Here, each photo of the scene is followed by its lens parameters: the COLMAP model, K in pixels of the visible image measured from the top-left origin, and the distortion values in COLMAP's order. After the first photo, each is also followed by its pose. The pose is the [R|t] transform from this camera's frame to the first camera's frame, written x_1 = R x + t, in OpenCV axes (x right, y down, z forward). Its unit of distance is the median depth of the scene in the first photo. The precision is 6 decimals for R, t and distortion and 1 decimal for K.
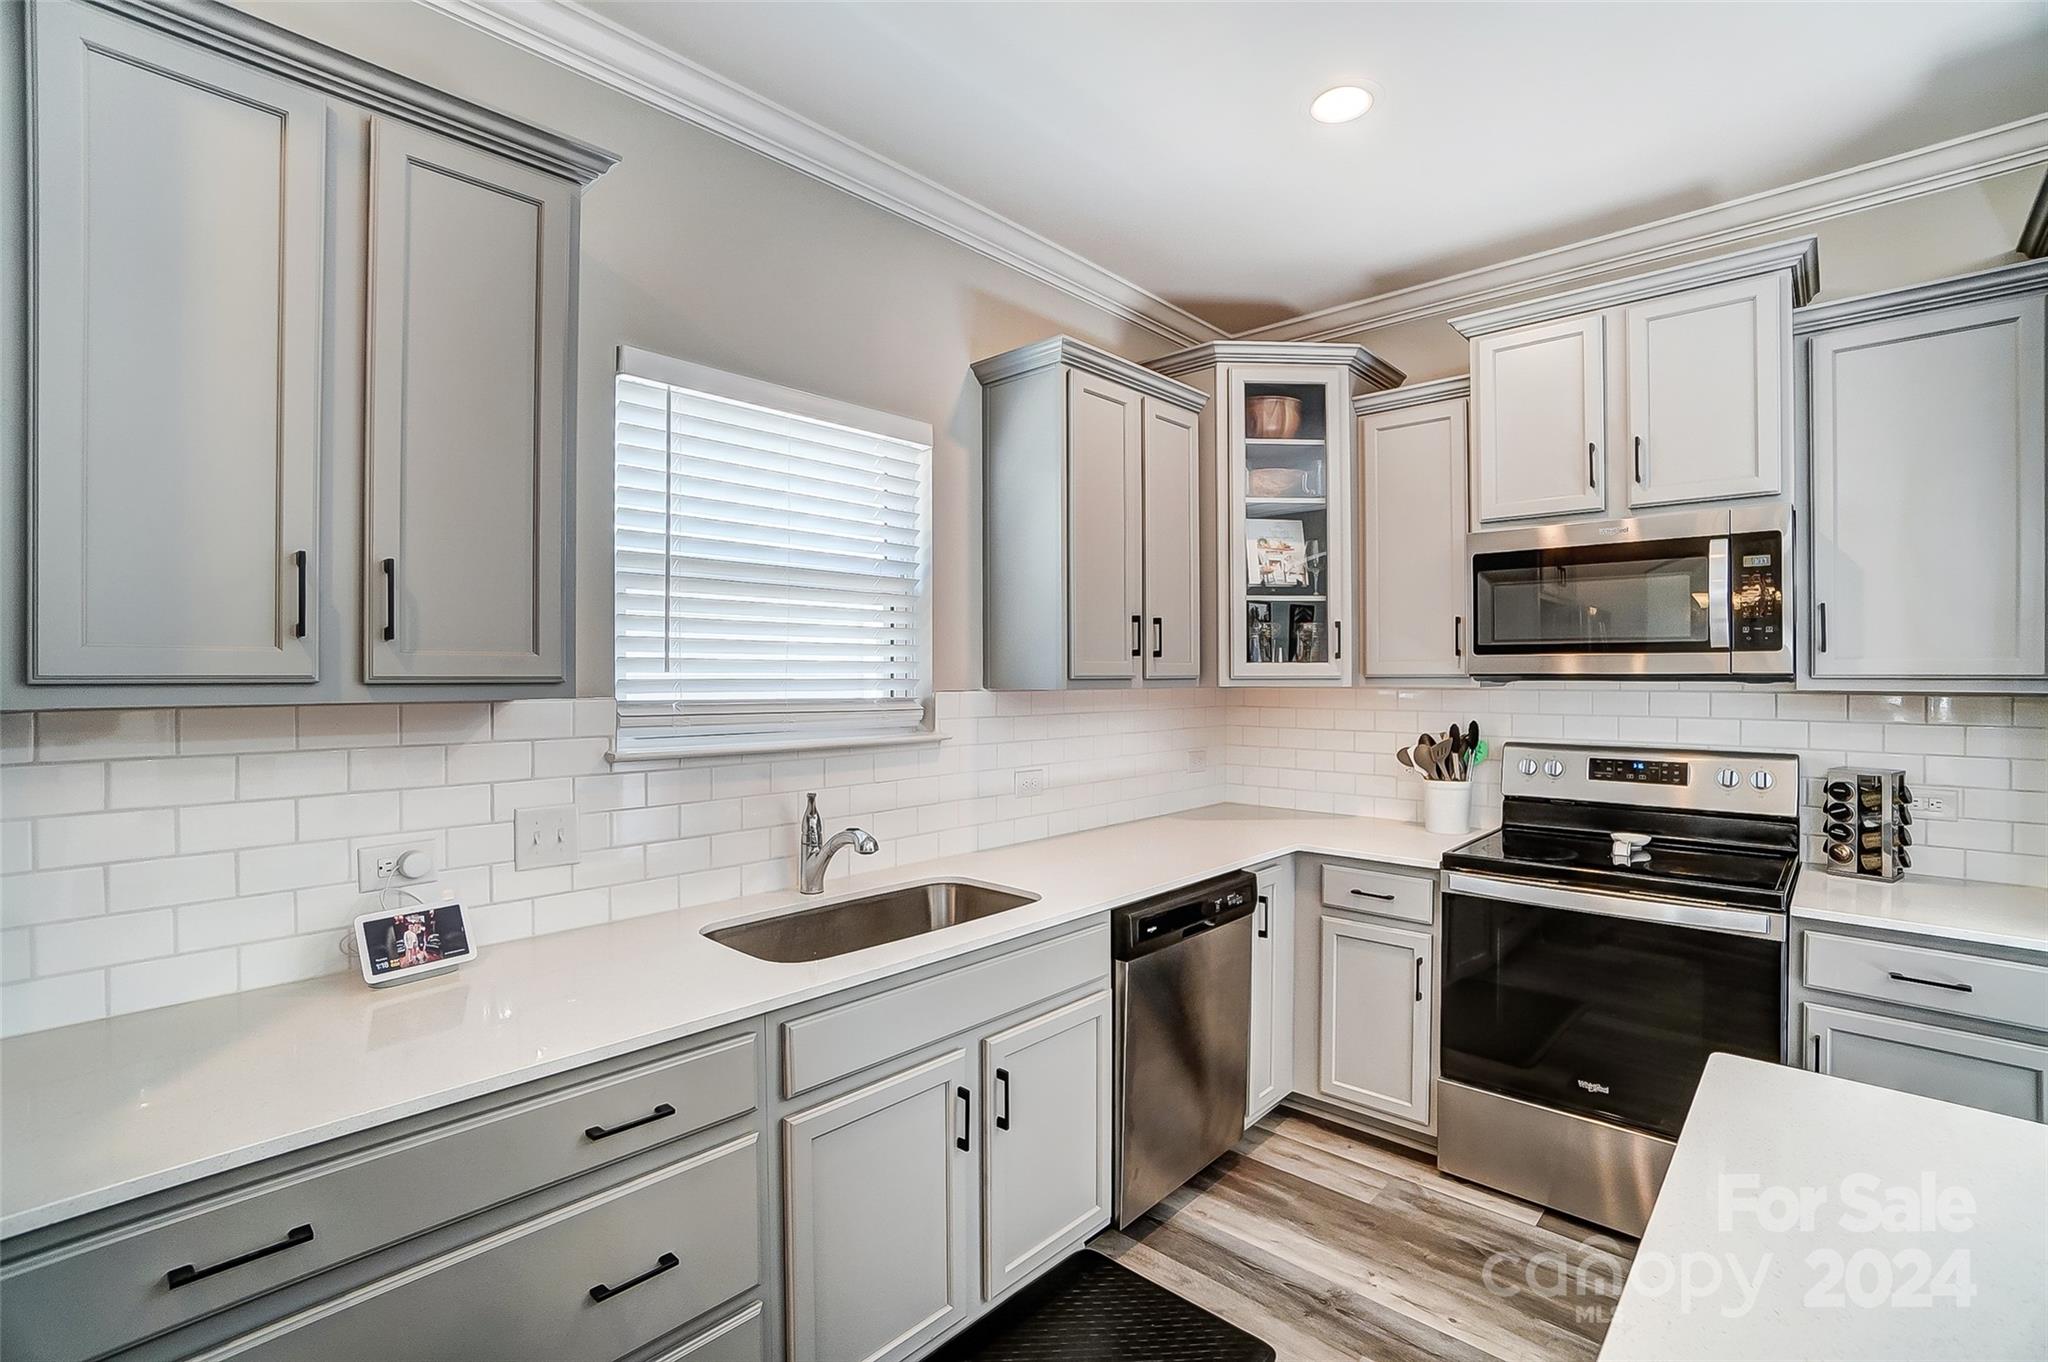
lens RADIAL K [[915.7, 0, 1022.4], [0, 915.7, 670.5], [0, 0, 1]] dist [-0.069287, 0.025339]
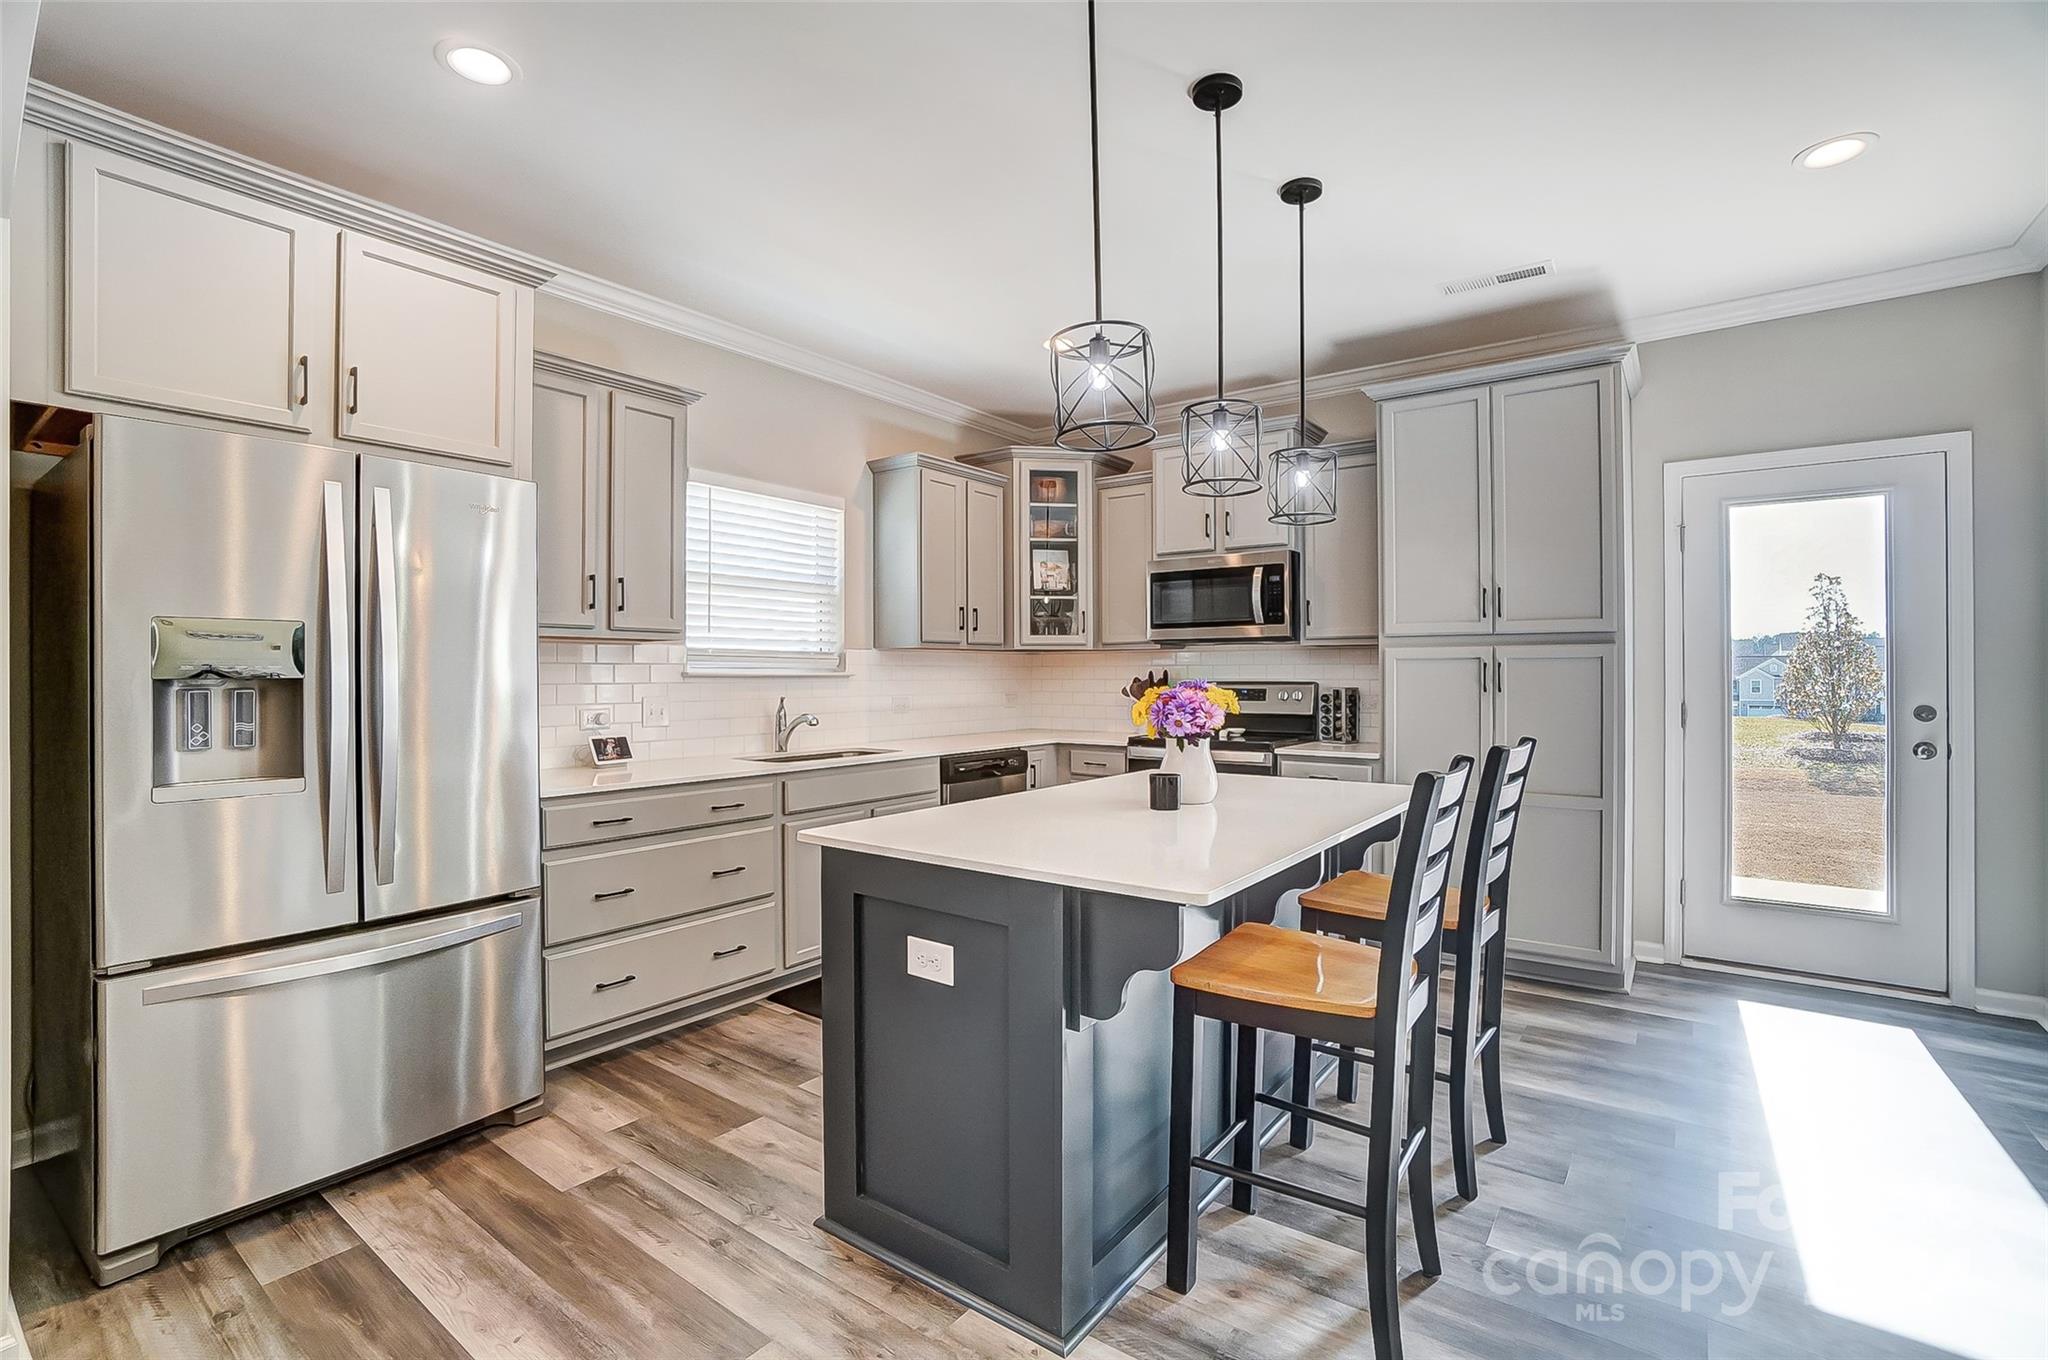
lens RADIAL K [[915.7, 0, 1022.4], [0, 915.7, 669.5], [0, 0, 1]] dist [-0.069287, 0.025339]
pose [[0.993645, -0.001752, 0.112549, 0.043962], [0.001910, 0.999997, -0.001298, 0.064784], [-0.112546, 0.001505, 0.993645, -0.779253]]
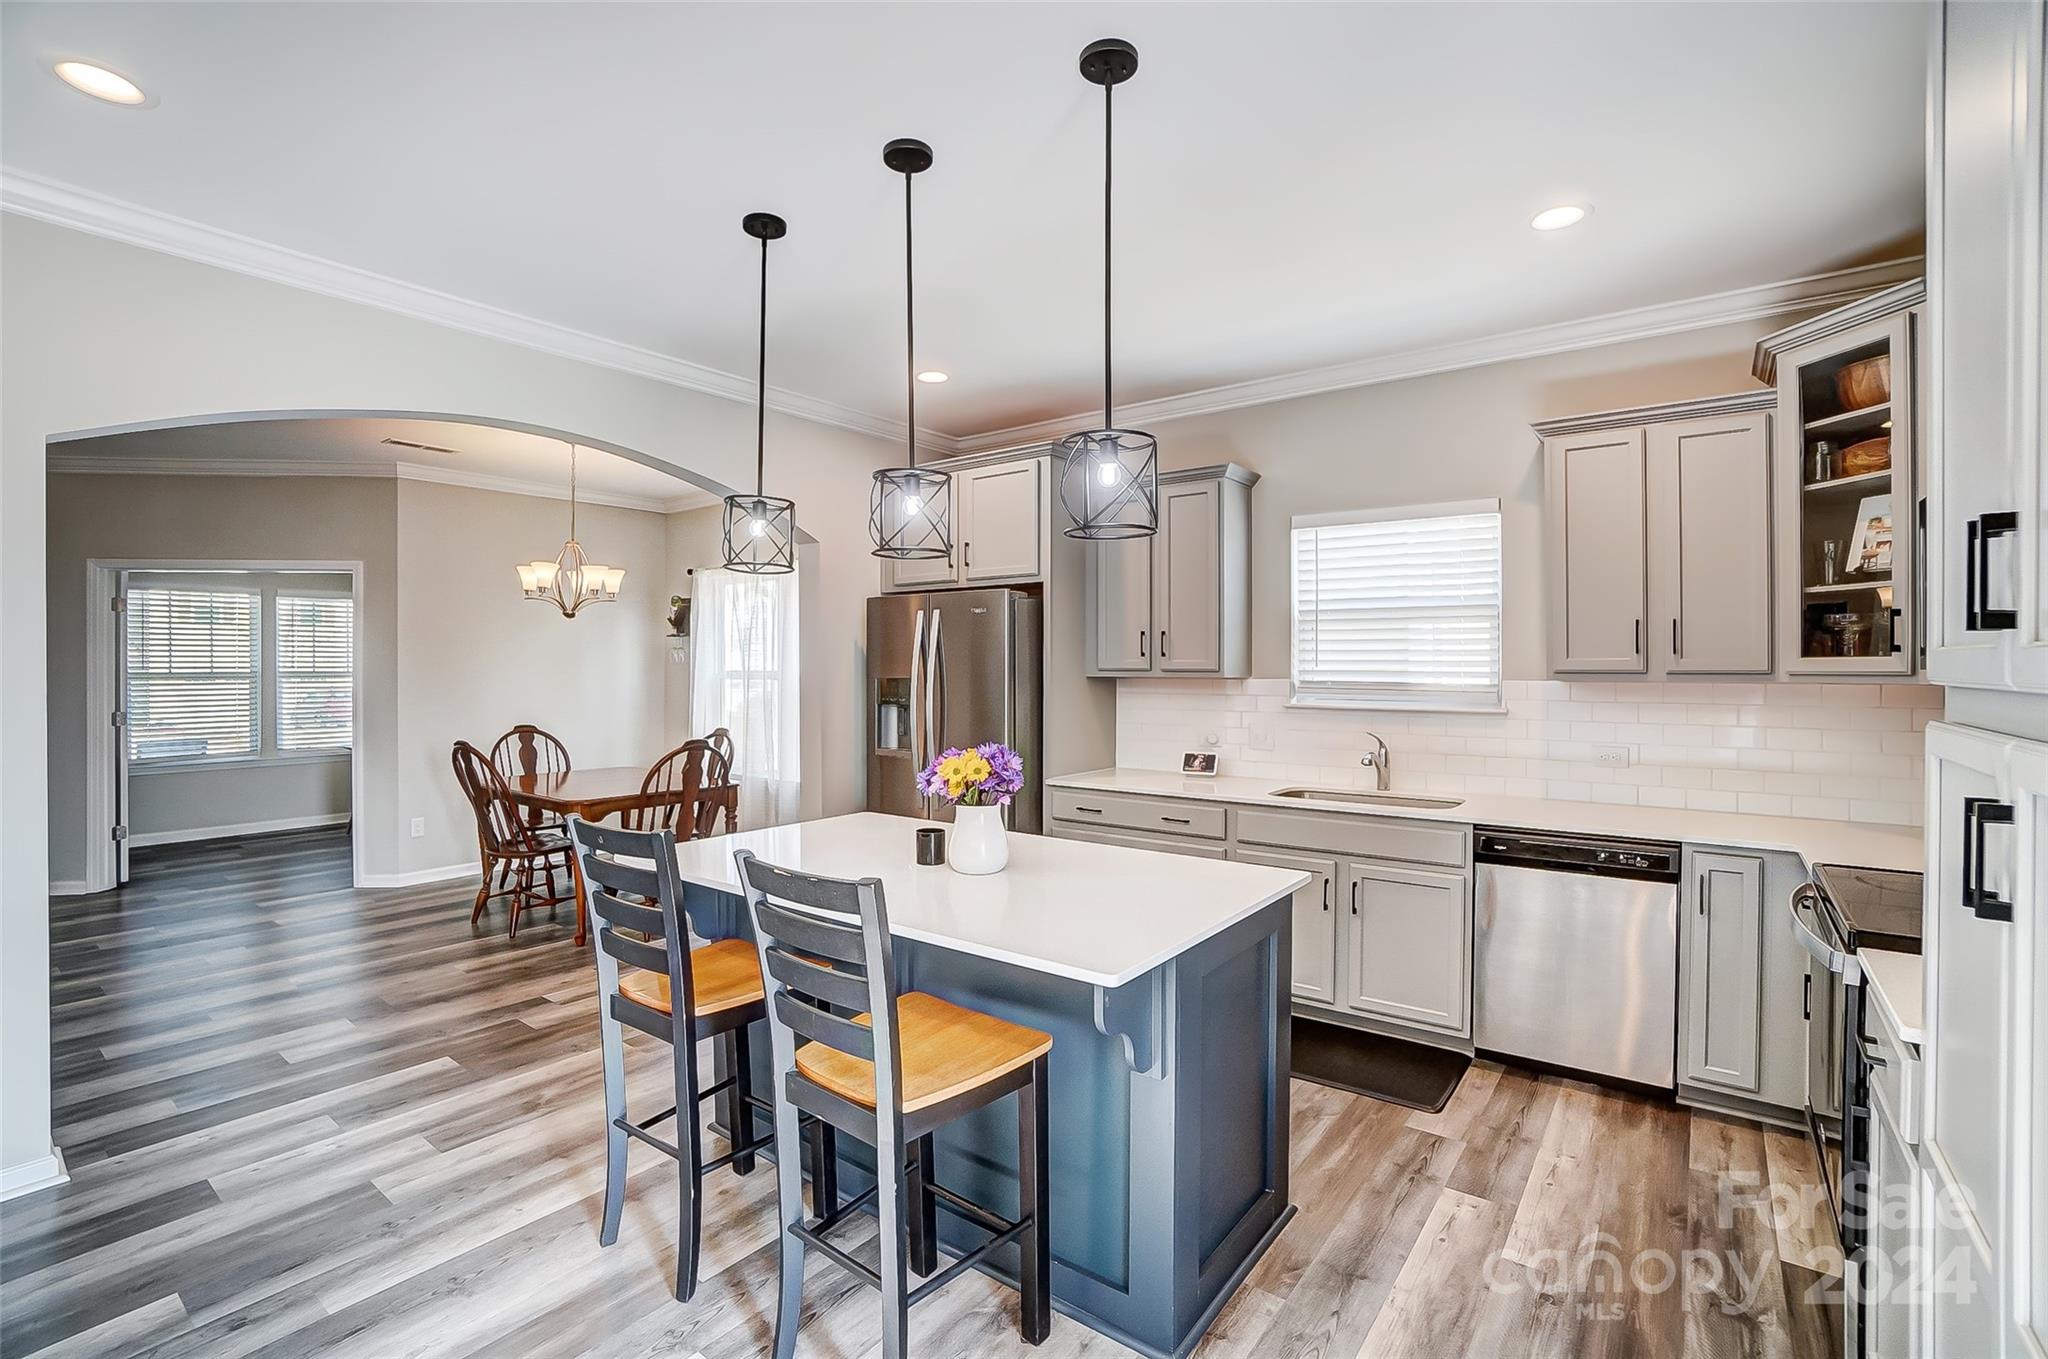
lens RADIAL K [[915.7, 0, 1022.4], [0, 915.7, 669.0], [0, 0, 1]] dist [-0.069287, 0.025339]
pose [[0.102431, 0.003300, -0.994735, 1.228162], [0.002543, 0.999990, 0.003580, -0.001843], [0.994737, -0.002896, 0.102422, 0.092097]]
